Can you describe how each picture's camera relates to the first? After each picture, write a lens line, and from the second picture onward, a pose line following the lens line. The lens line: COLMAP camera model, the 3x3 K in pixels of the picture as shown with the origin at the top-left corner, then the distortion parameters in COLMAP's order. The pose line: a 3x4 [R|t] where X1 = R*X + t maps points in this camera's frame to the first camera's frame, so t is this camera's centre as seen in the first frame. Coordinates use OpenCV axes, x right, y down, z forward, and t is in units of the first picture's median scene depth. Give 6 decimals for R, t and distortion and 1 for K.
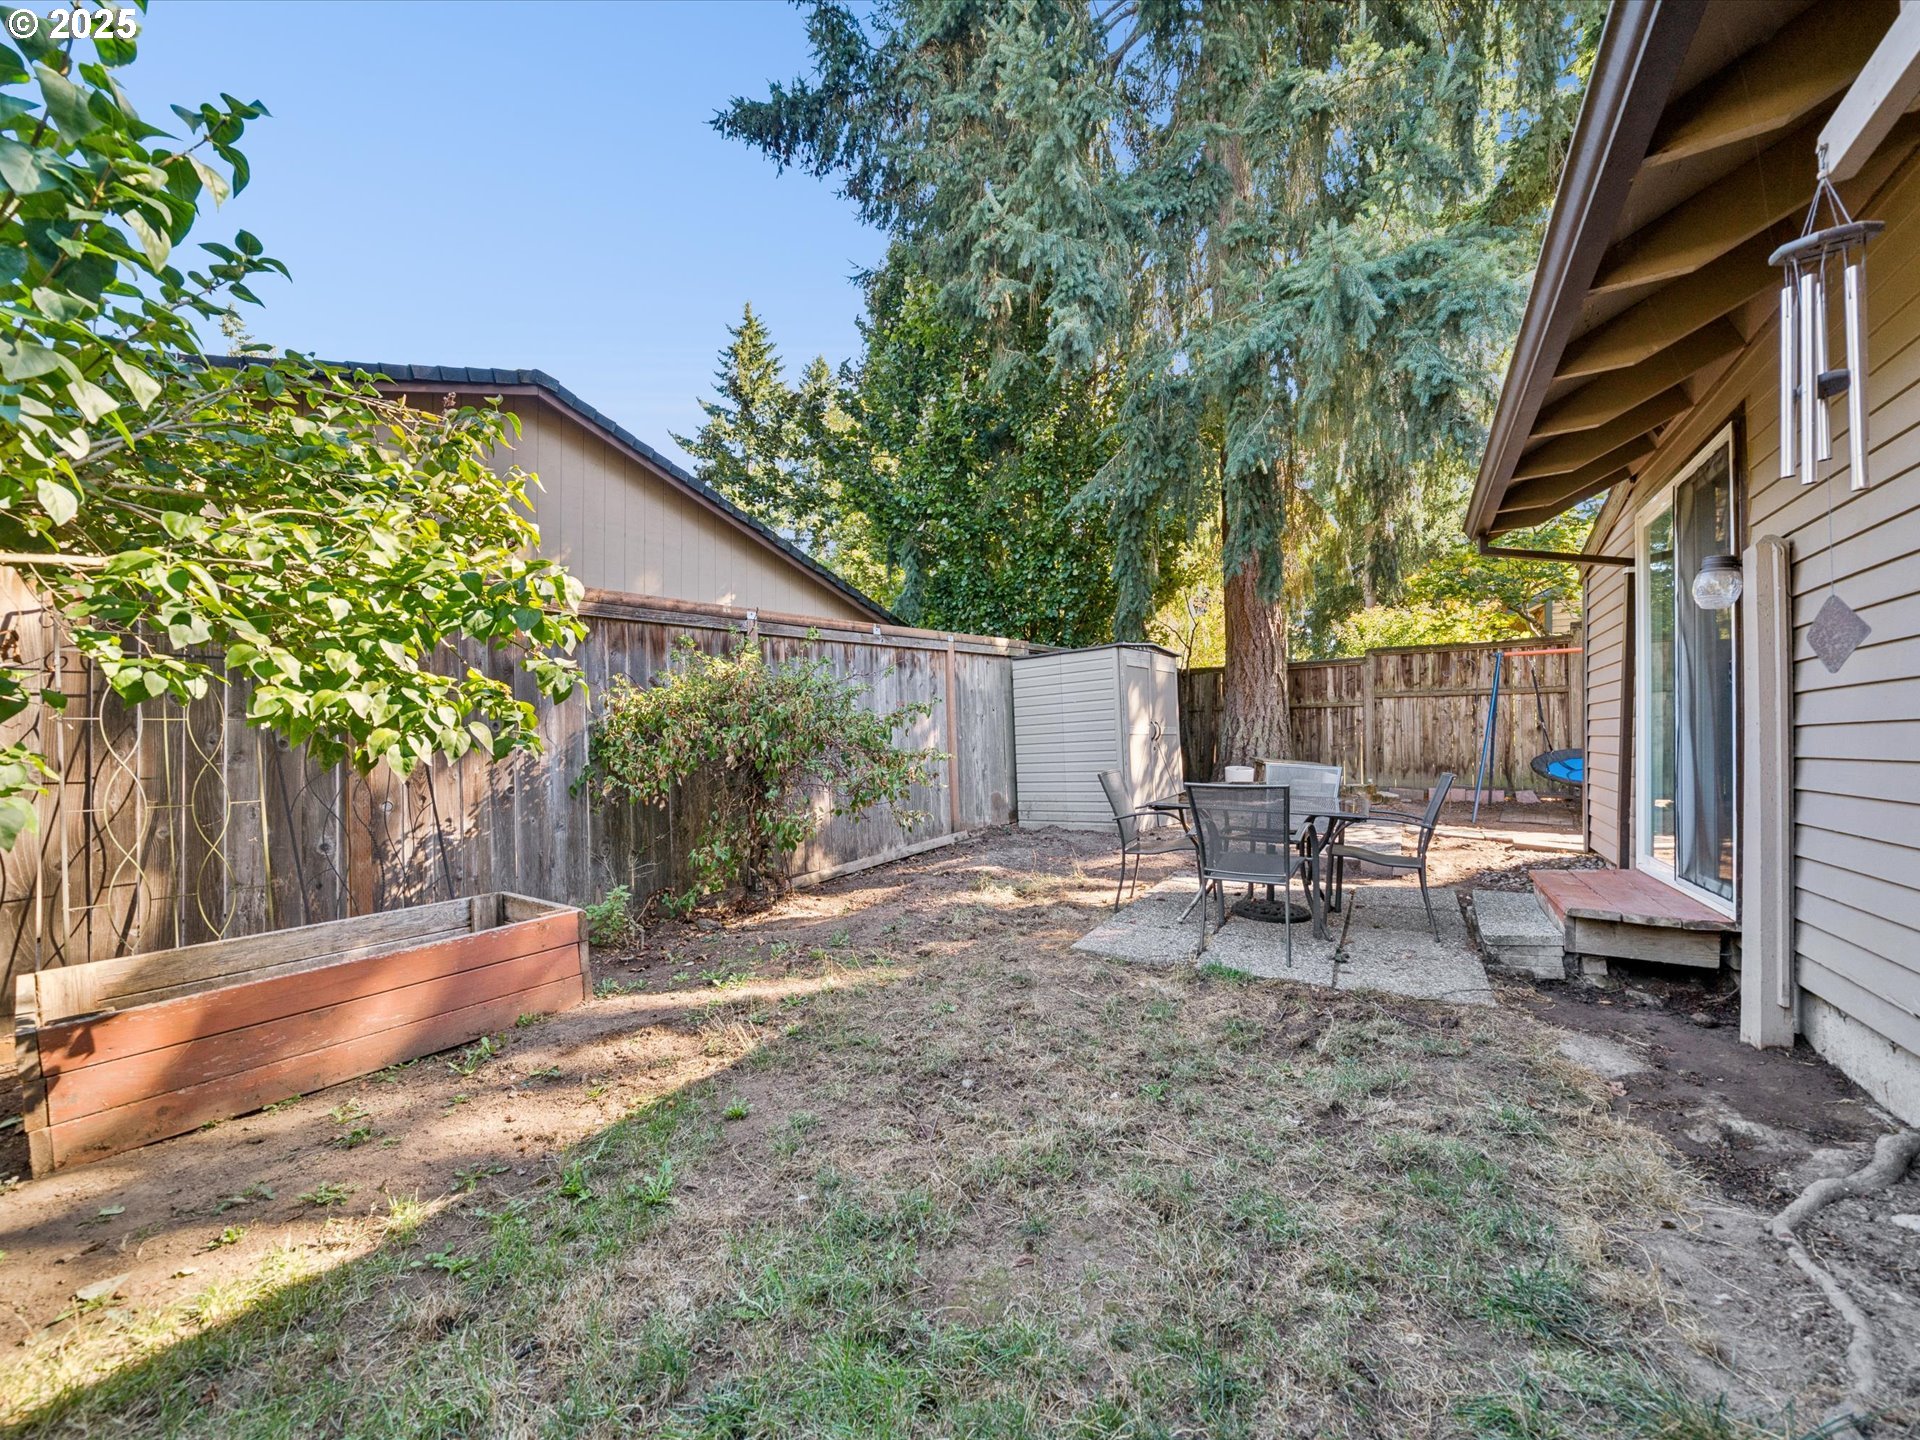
lens RADIAL K [[753.8, 0, 956.3], [0, 753.8, 725.1], [0, 0, 1]] dist [0.000841, 0.000014]
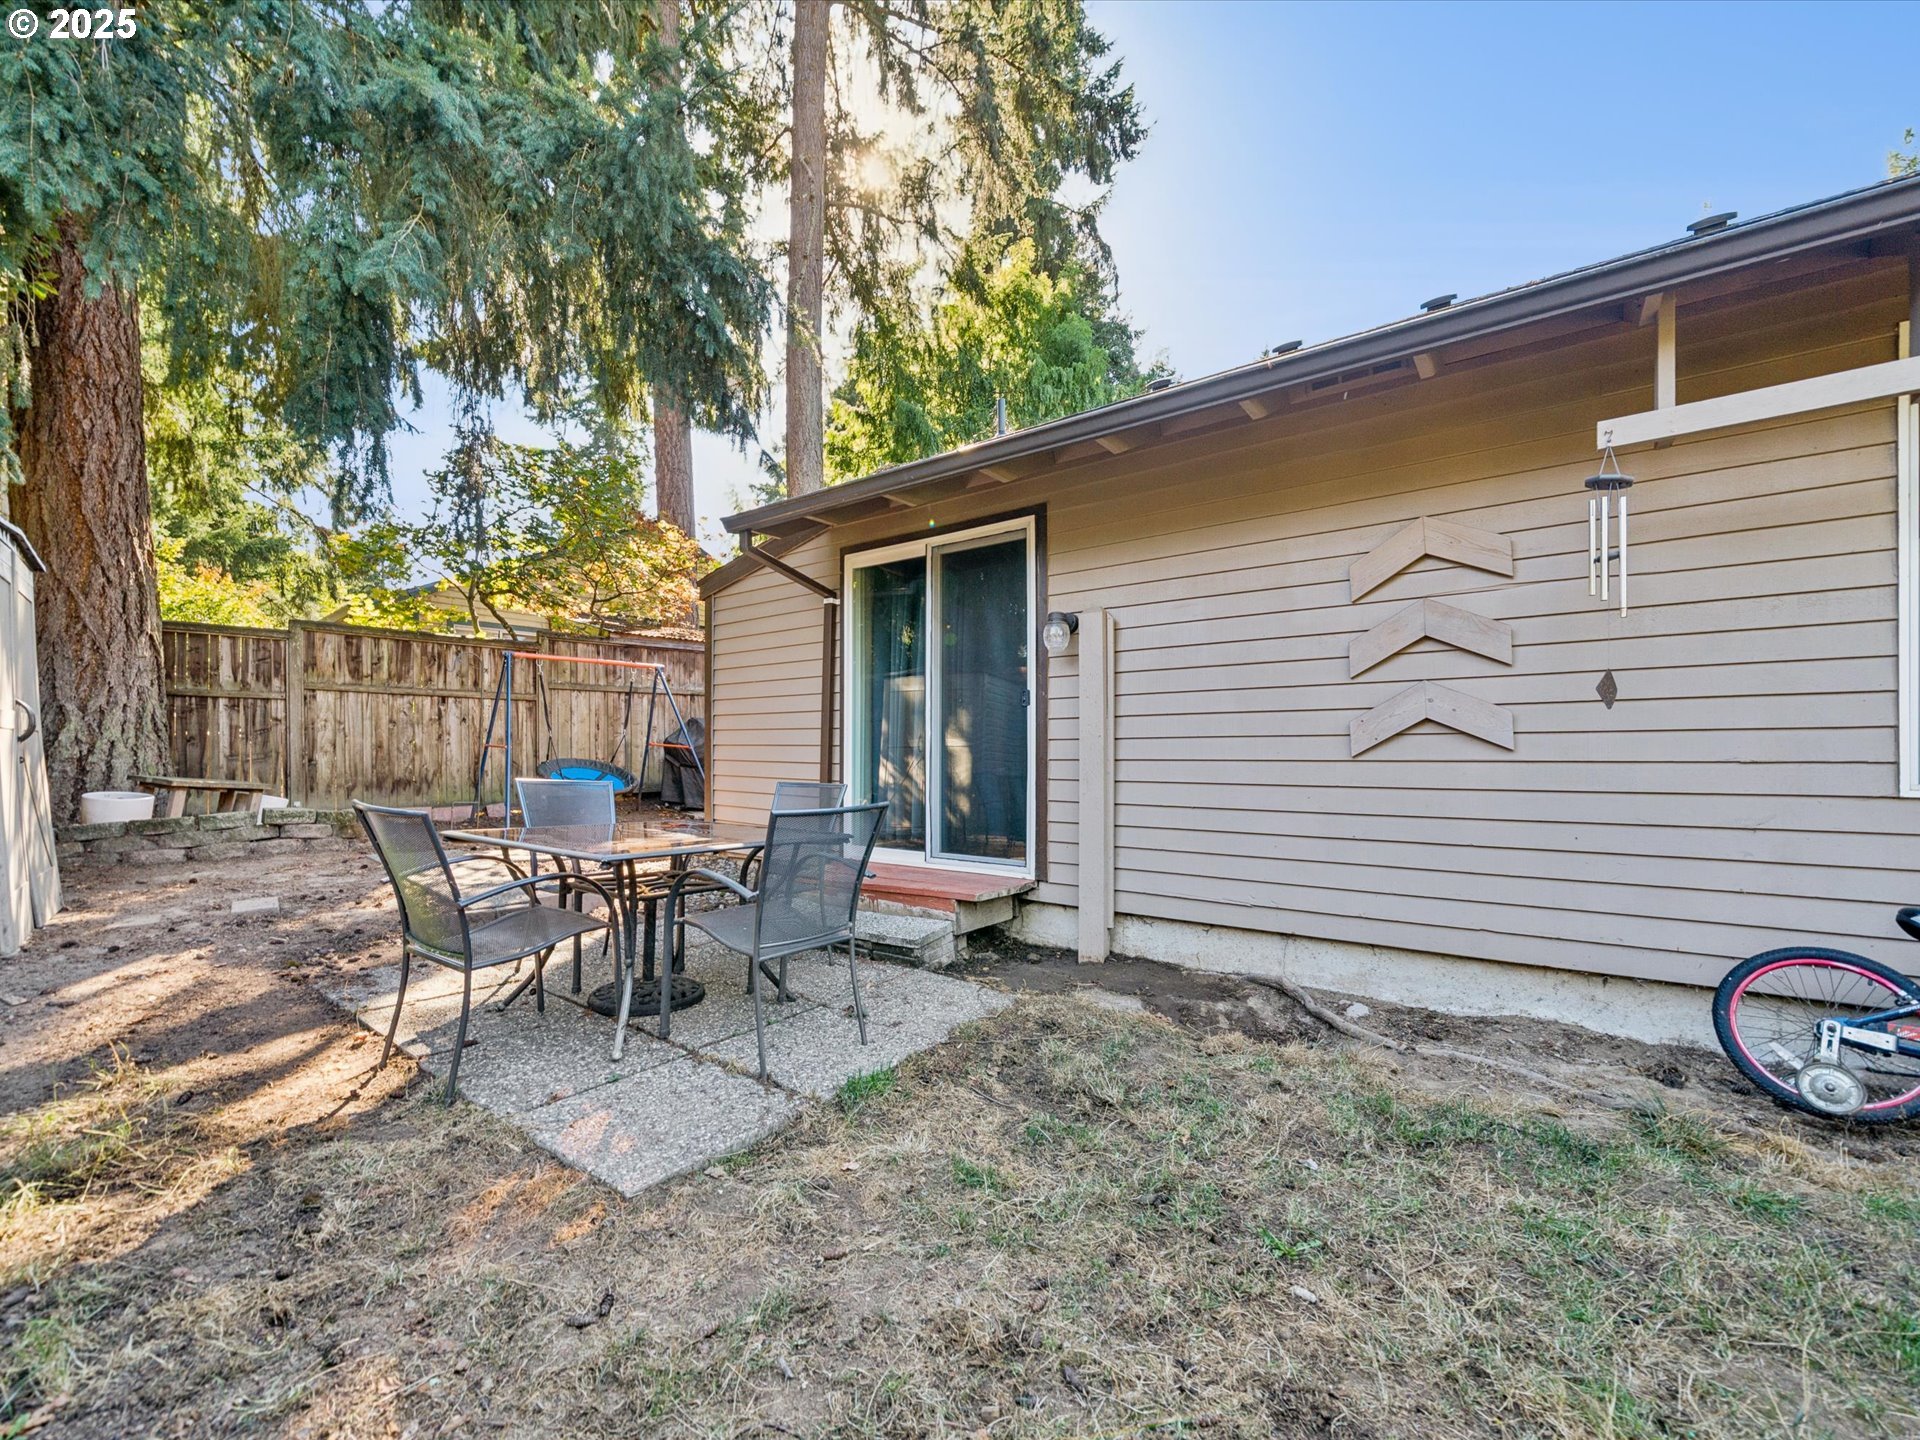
lens RADIAL K [[753.8, 0, 956.3], [0, 753.8, 725.1], [0, 0, 1]] dist [0.000841, 0.000014]
pose [[0.083156, 0.039108, 0.995769, -0.112206], [-0.022426, 0.999050, -0.037365, 0.011391], [-0.996284, -0.019224, 0.083954, 0.325954]]
